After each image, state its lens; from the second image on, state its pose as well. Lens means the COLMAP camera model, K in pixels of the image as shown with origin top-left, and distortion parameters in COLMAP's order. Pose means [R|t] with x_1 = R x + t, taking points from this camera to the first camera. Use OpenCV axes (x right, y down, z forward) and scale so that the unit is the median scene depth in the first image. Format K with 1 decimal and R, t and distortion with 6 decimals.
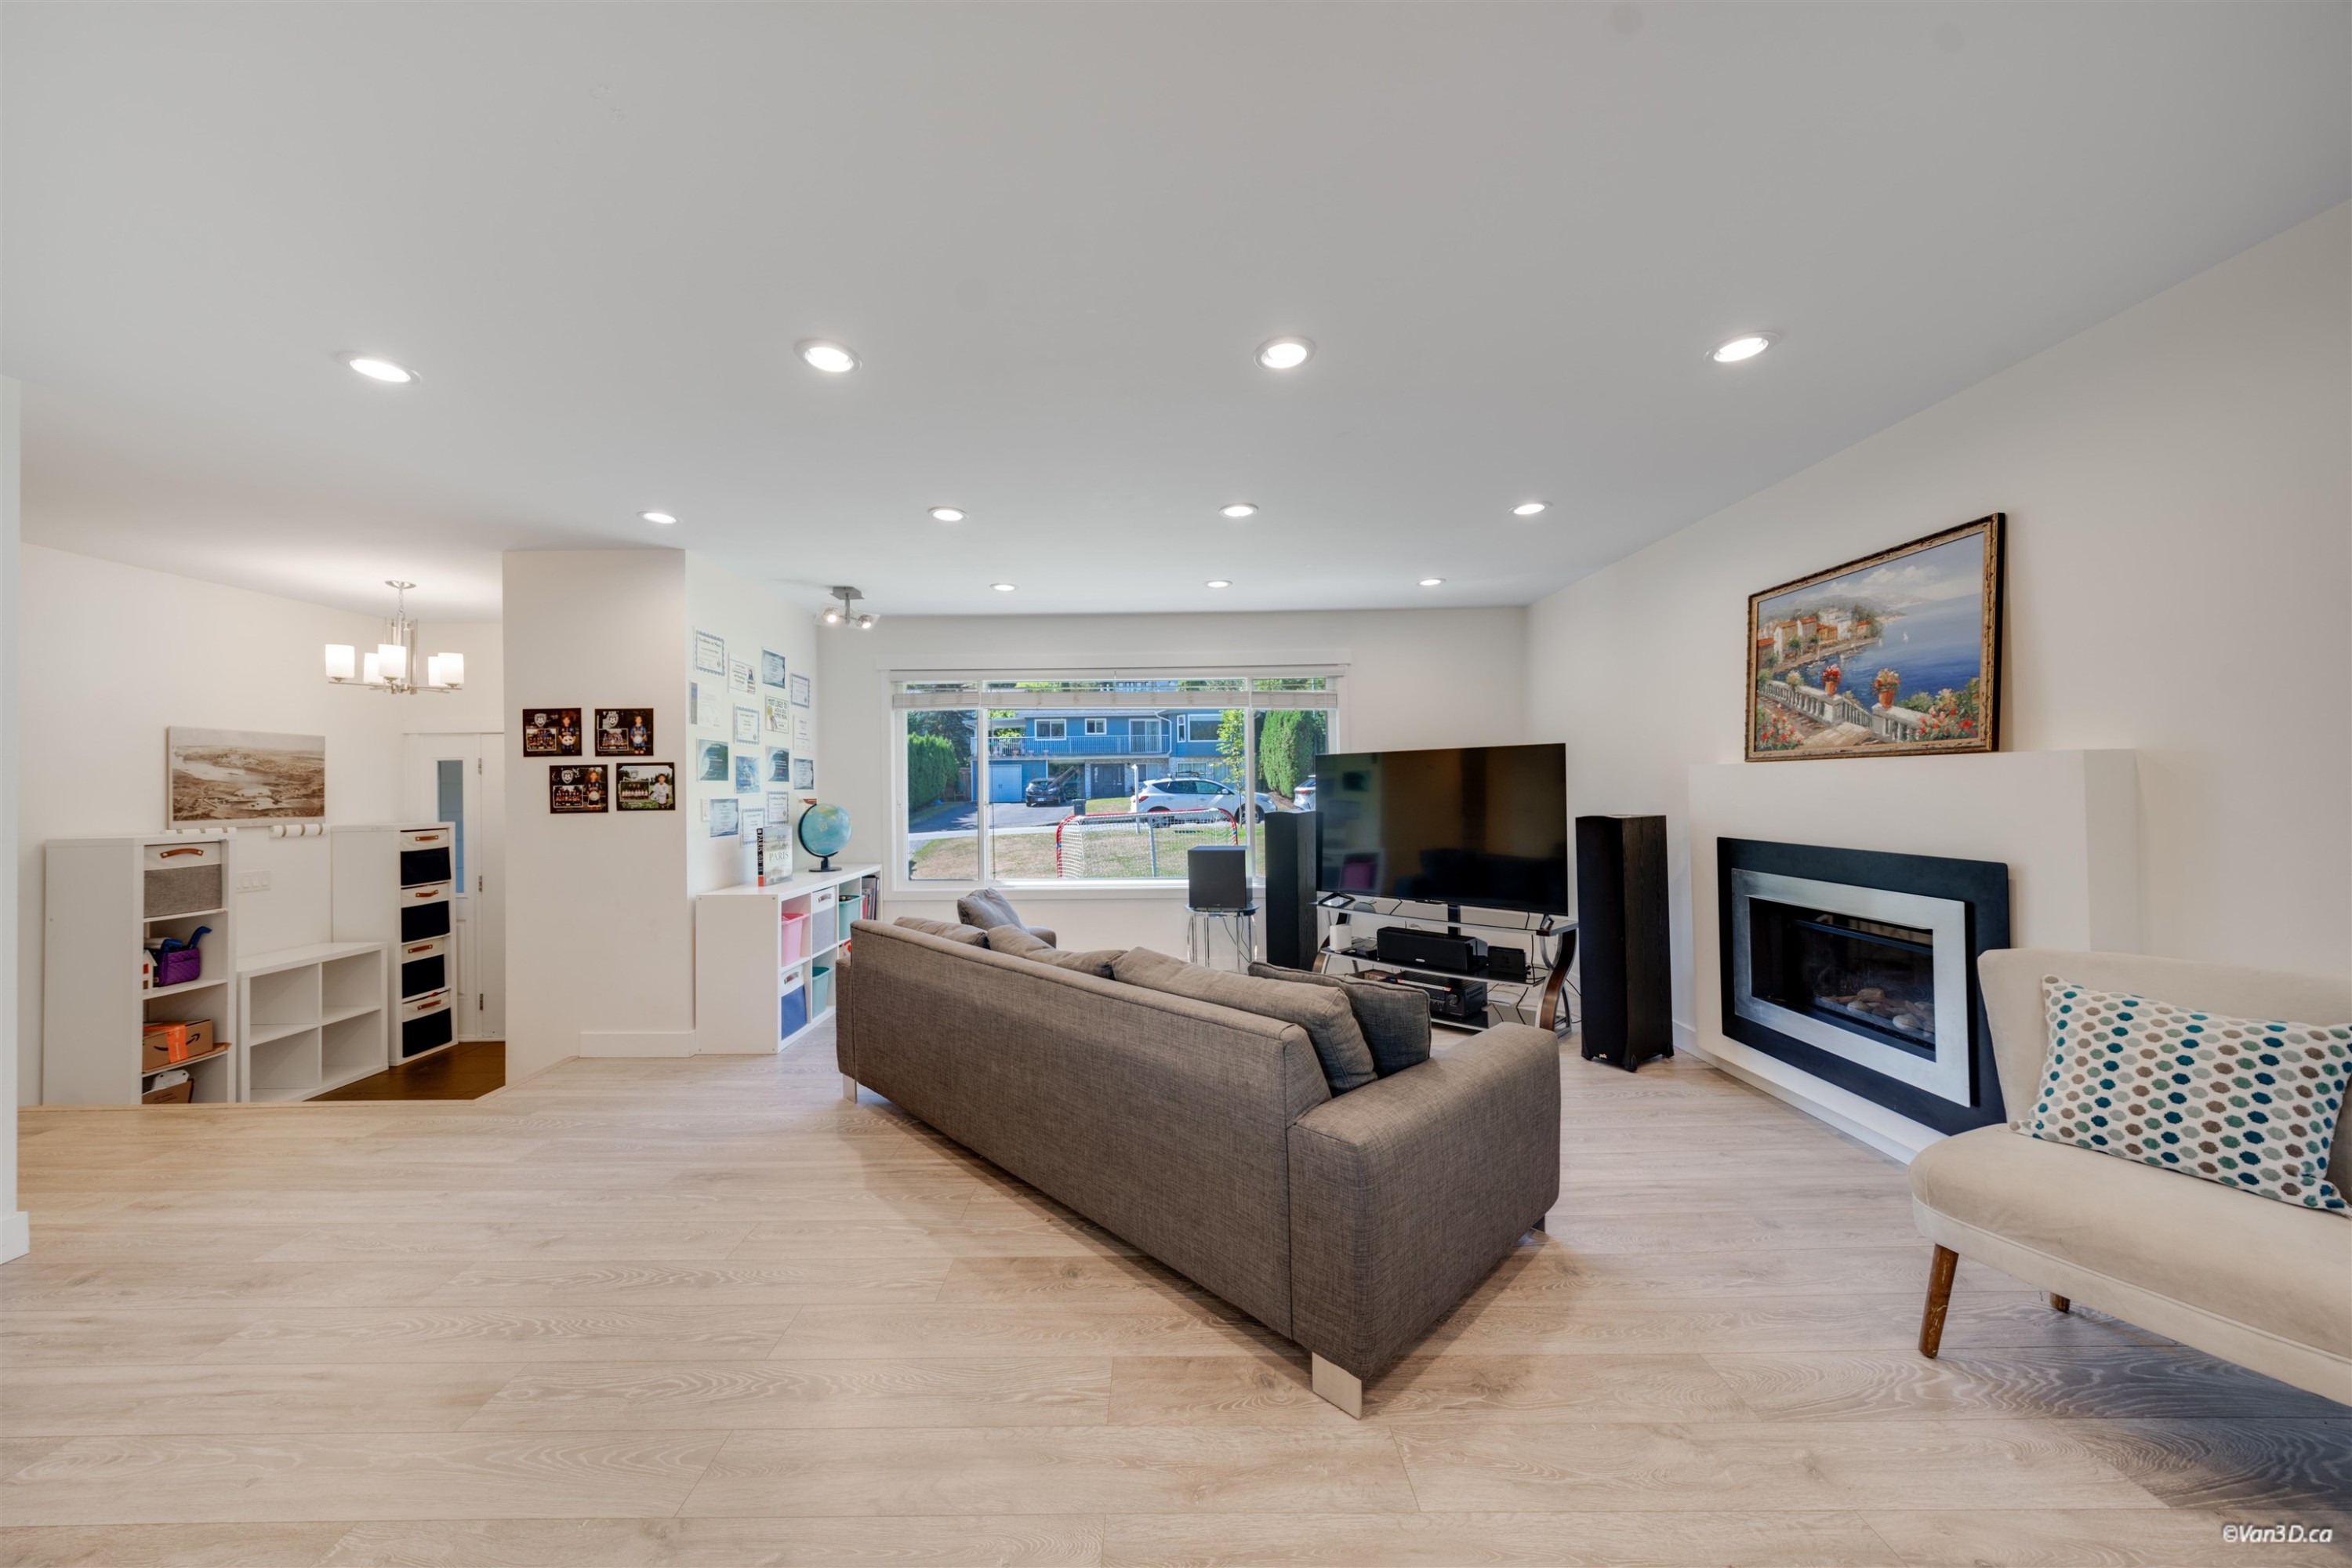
lens RADIAL K [[795.8, 0, 1167.2], [0, 795.8, 780.9], [0, 0, 1]] dist [0.001585, 0.001393]
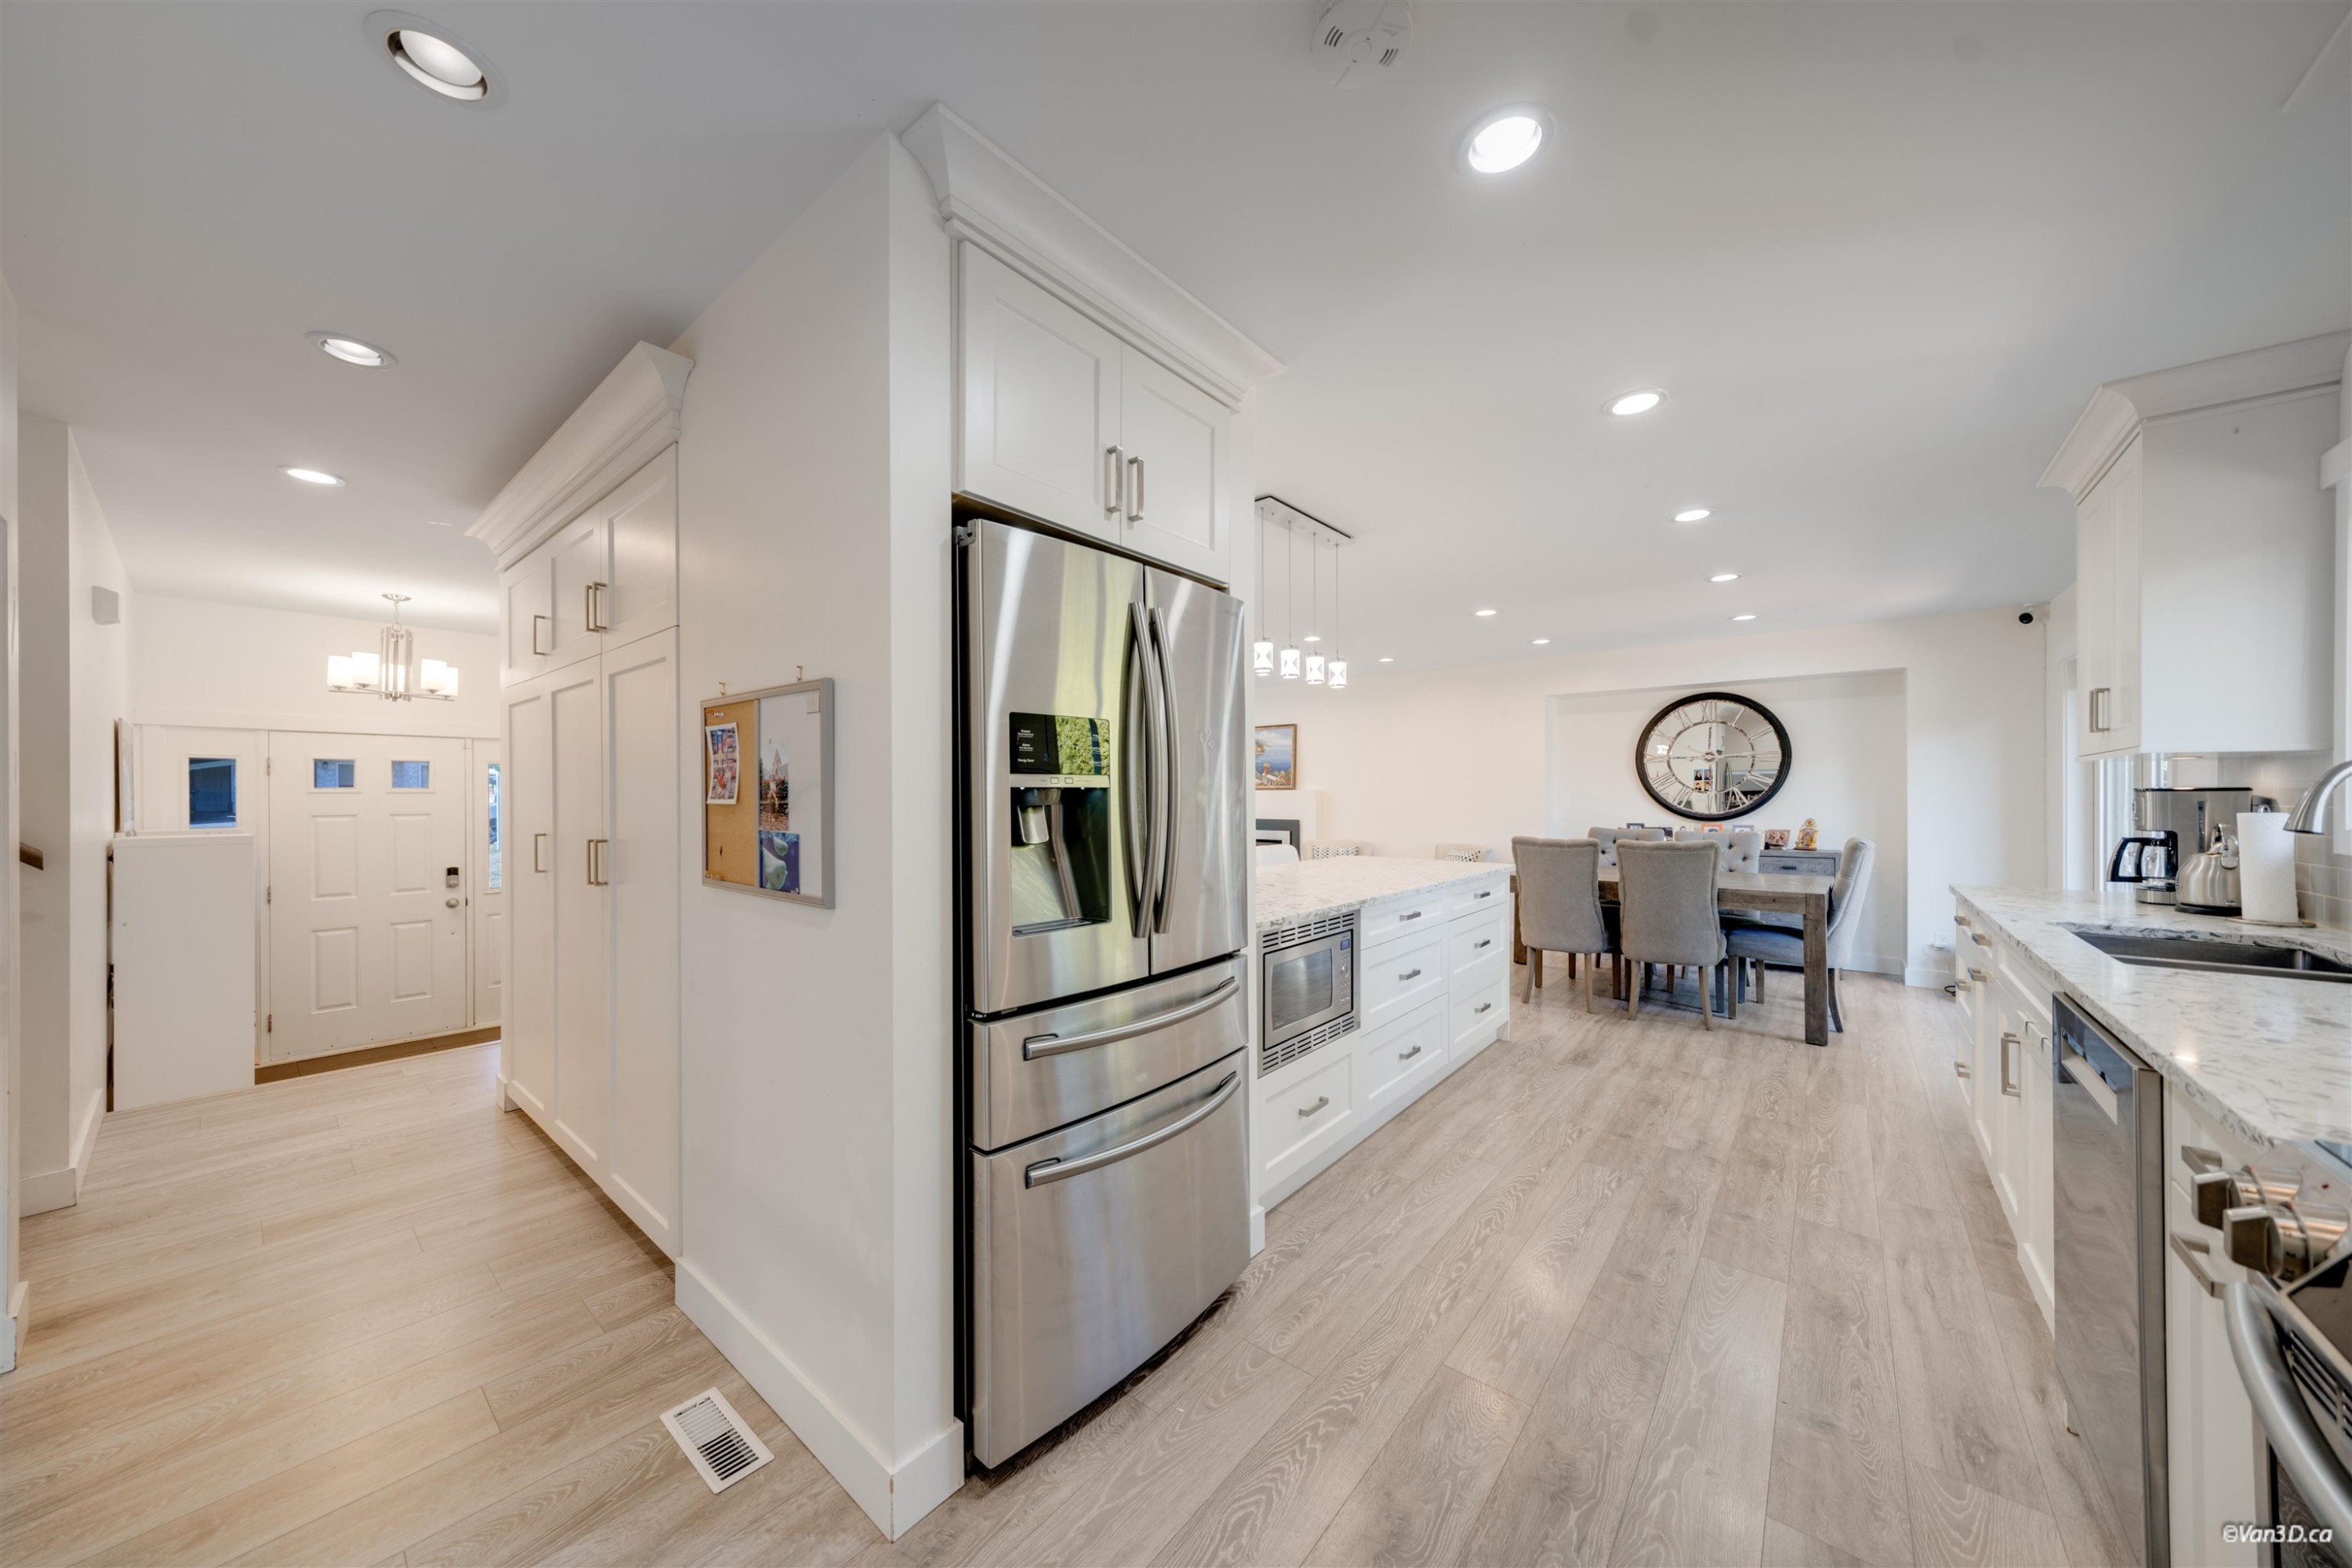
lens RADIAL K [[798.0, 0, 1166.1], [0, 798.0, 793.6], [0, 0, 1]] dist [0.000550, 0.000164]
pose [[0.641741, 0.014472, 0.766785, -1.244024], [-0.014647, 0.999871, -0.006612, 0.007871], [-0.766782, -0.006988, 0.641870, -0.516864]]
